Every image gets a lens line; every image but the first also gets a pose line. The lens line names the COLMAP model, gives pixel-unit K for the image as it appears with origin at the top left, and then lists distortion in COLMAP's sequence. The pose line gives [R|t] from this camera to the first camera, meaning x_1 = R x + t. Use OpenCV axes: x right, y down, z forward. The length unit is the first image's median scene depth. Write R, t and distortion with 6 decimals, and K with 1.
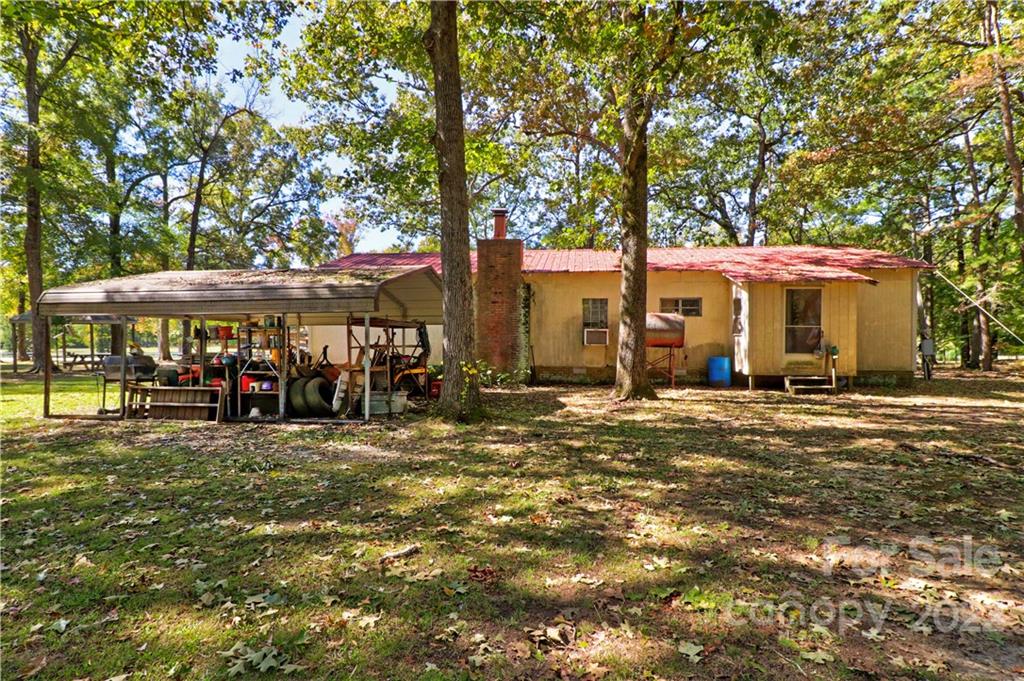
lens RADIAL K [[496.8, 0, 503.6], [0, 496.8, 343.2], [0, 0, 1]] dist [-0.002092, -0.000690]
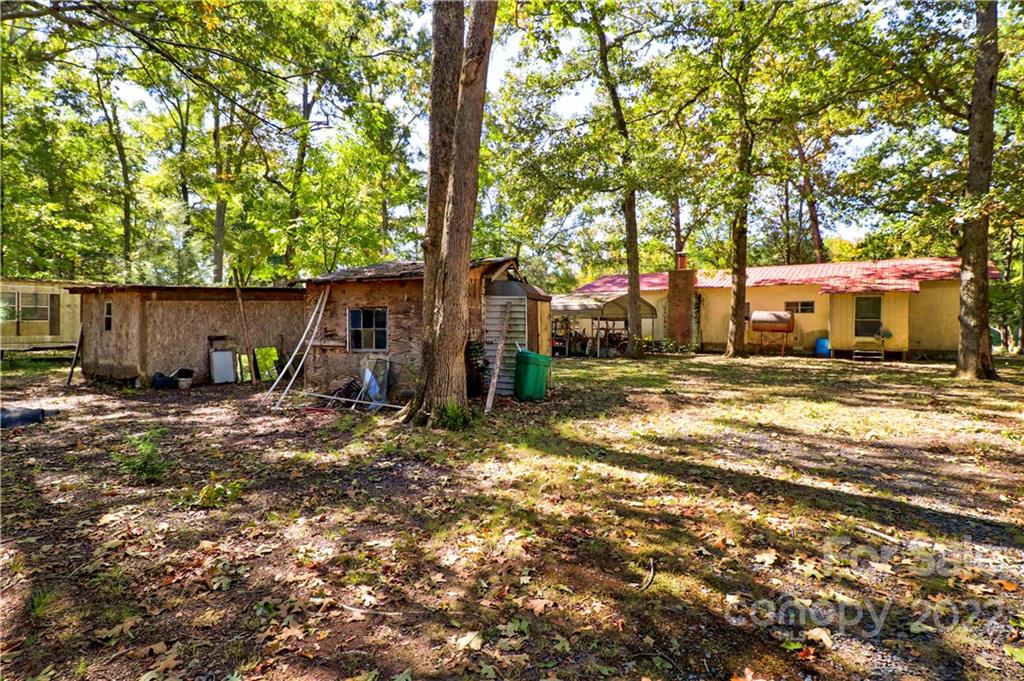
lens RADIAL K [[496.8, 0, 509.6], [0, 496.8, 331.3], [0, 0, 1]] dist [-0.002092, -0.000690]
pose [[0.864183, 0.011393, -0.503048, 0.416204], [-0.012330, 0.999923, 0.001465, 0.015382], [0.503026, 0.004936, 0.864257, -0.969069]]
